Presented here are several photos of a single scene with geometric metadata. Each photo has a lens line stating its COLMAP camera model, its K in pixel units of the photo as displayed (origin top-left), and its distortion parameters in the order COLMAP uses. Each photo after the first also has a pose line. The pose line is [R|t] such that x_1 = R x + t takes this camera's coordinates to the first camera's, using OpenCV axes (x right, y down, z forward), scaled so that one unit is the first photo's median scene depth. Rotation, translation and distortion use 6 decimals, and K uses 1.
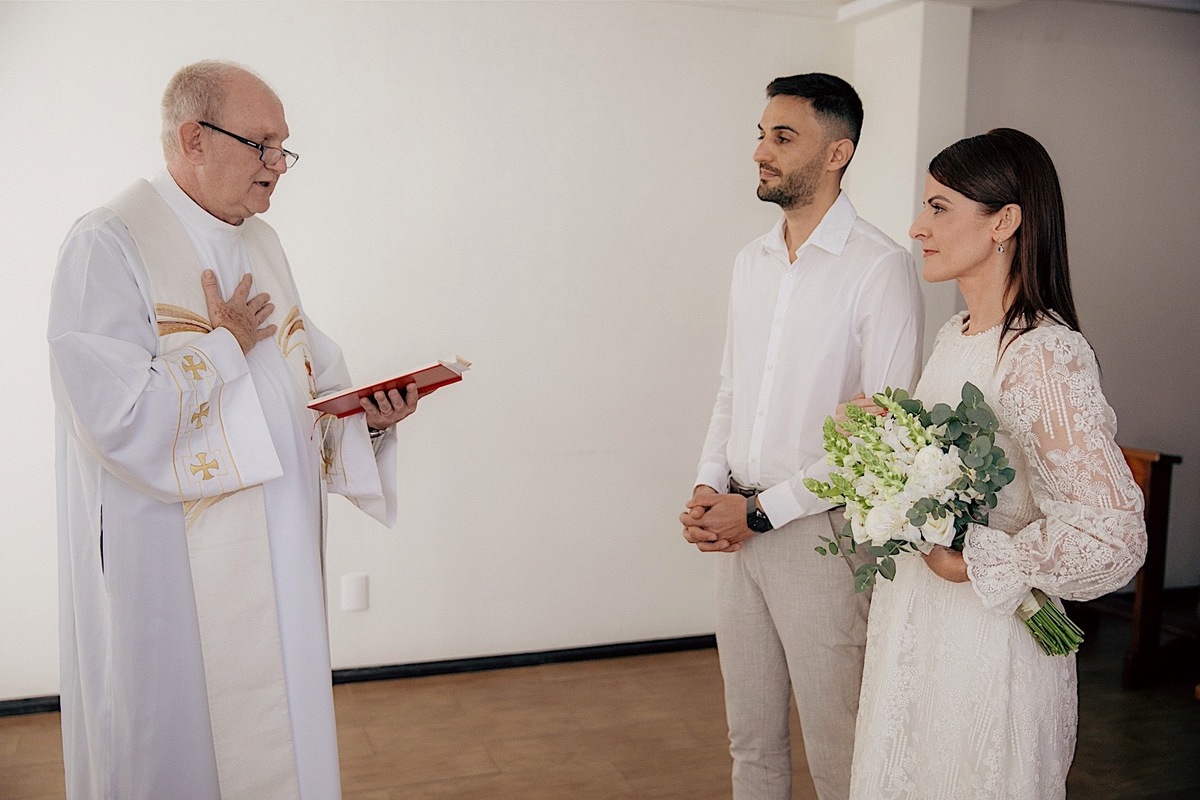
lens RADIAL K [[1338.8, 0, 600.0], [0, 1338.8, 400.0], [0, 0, 1]] dist [0.007028, 0.341939]
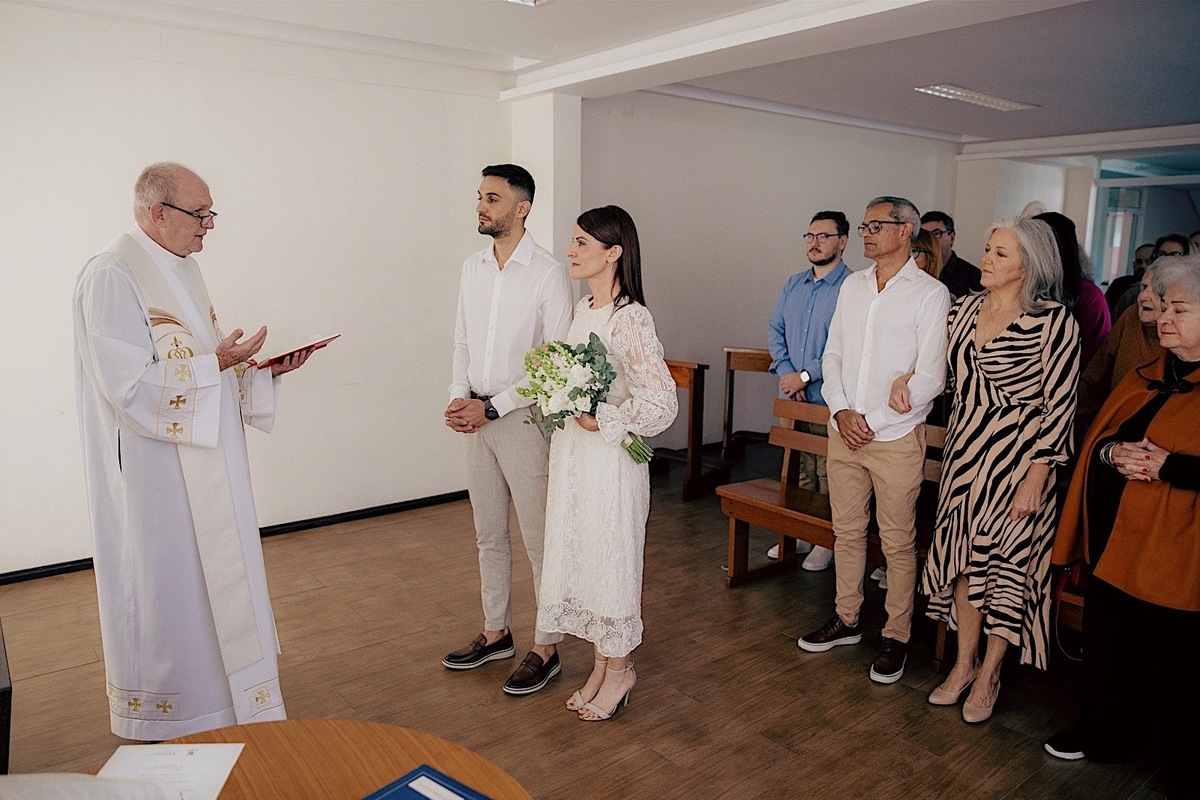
lens RADIAL K [[852.4, 0, 604.9], [0, 852.4, 380.3], [0, 0, 1]] dist [-0.034678, 0.064932]
pose [[0.962686, -0.052074, 0.265562, -0.049820], [0.041558, 0.998119, 0.045071, 0.000518], [-0.267410, -0.032353, 0.963040, -0.215829]]
